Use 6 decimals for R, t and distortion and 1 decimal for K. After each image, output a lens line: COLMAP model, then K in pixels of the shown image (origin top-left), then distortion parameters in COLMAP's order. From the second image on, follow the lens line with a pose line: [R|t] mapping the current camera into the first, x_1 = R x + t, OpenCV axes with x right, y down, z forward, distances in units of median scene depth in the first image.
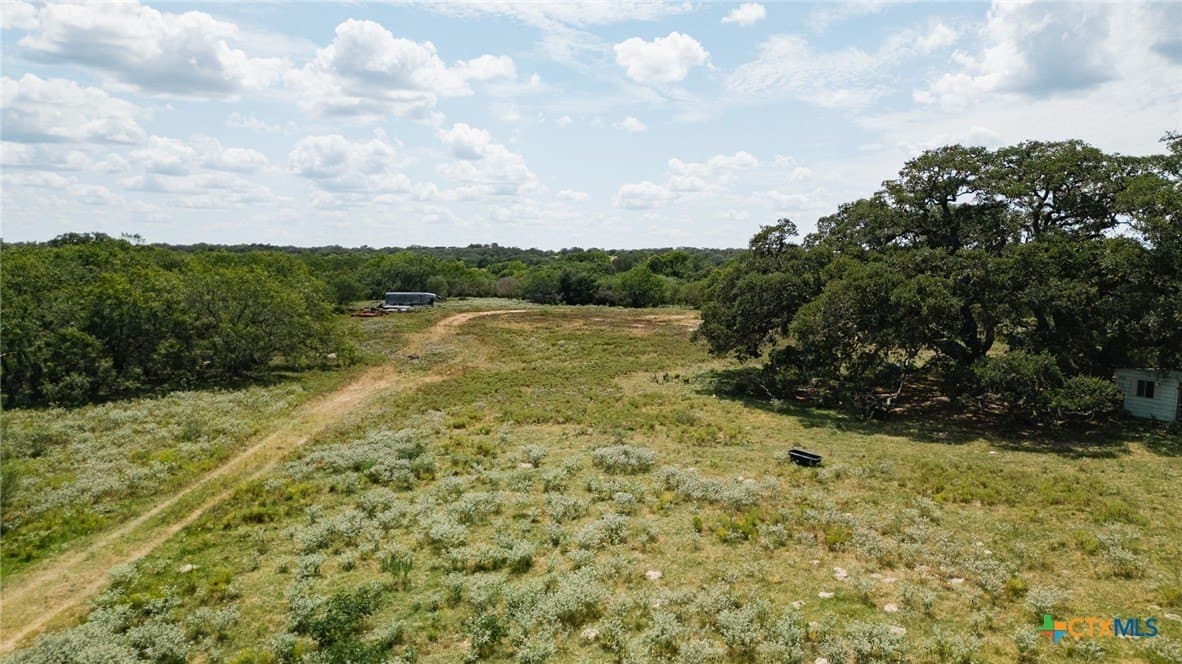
lens RADIAL K [[832.4, 0, 591.0], [0, 832.4, 332.0], [0, 0, 1]] dist [0.072336, -0.081726]
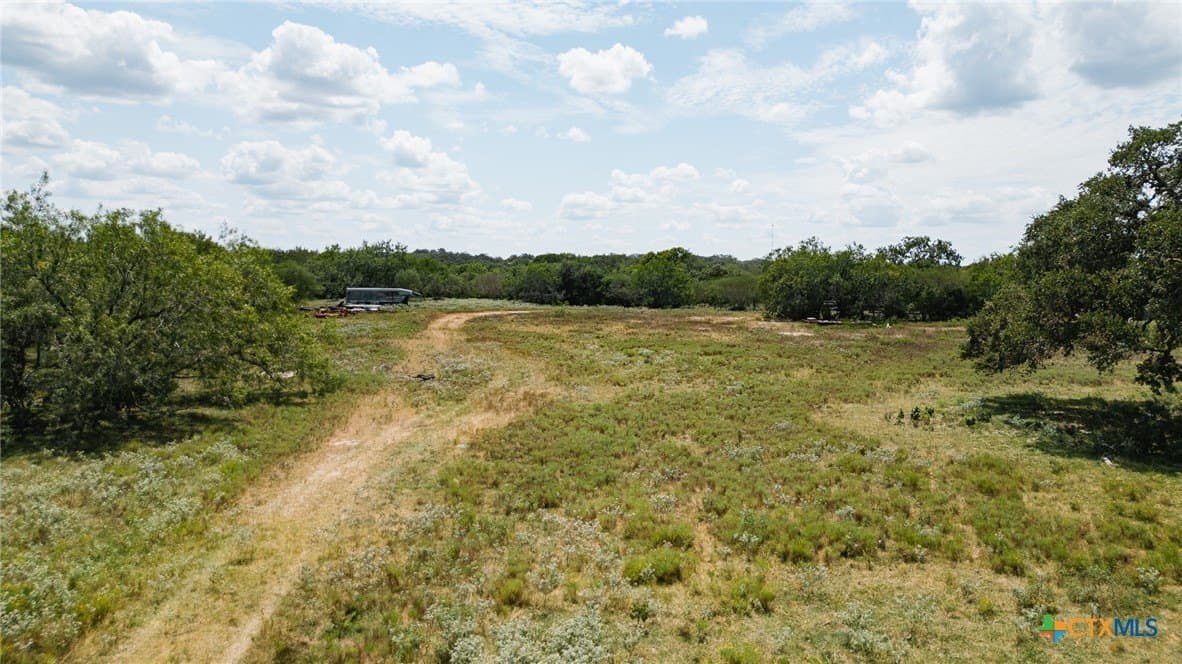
lens RADIAL K [[832.4, 0, 591.0], [0, 832.4, 332.0], [0, 0, 1]] dist [0.072336, -0.081726]
pose [[0.997698, -0.001520, 0.067798, -0.070162], [0.002288, 0.999934, -0.011245, 0.002530], [-0.067776, 0.011375, 0.997636, 0.202928]]
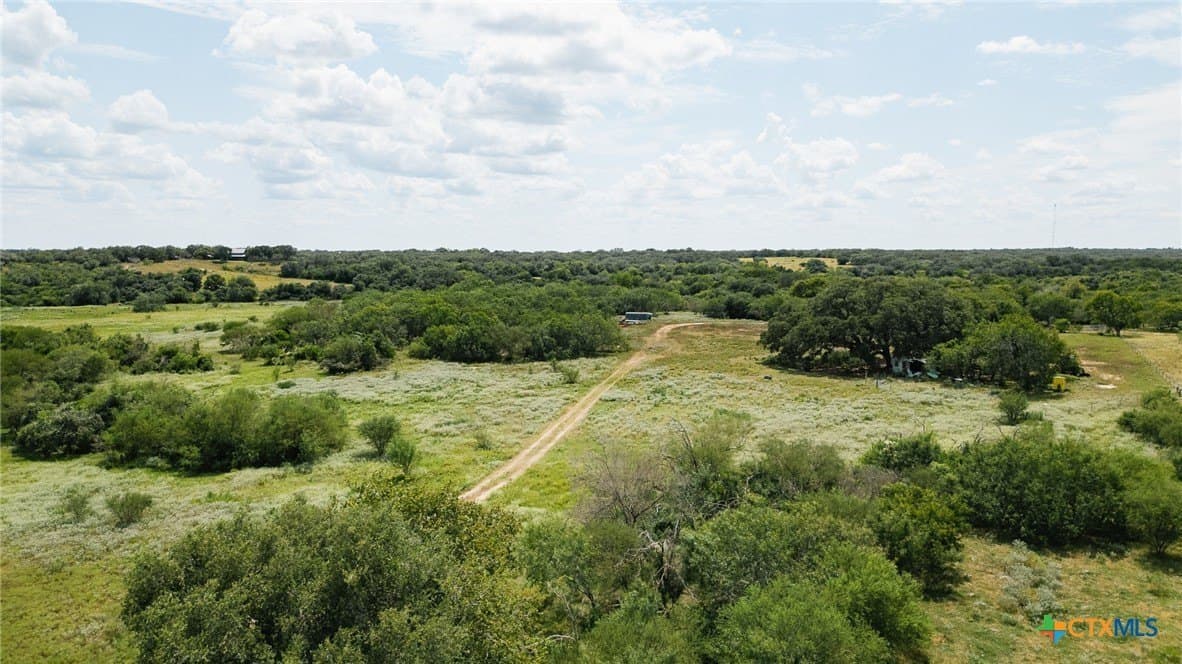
lens RADIAL K [[832.4, 0, 591.0], [0, 832.4, 332.0], [0, 0, 1]] dist [0.072336, -0.081726]
pose [[0.973198, 0.019562, -0.229134, 0.091648], [-0.017798, 0.999794, 0.009765, -0.019654], [0.229278, -0.005425, 0.973346, -0.742014]]
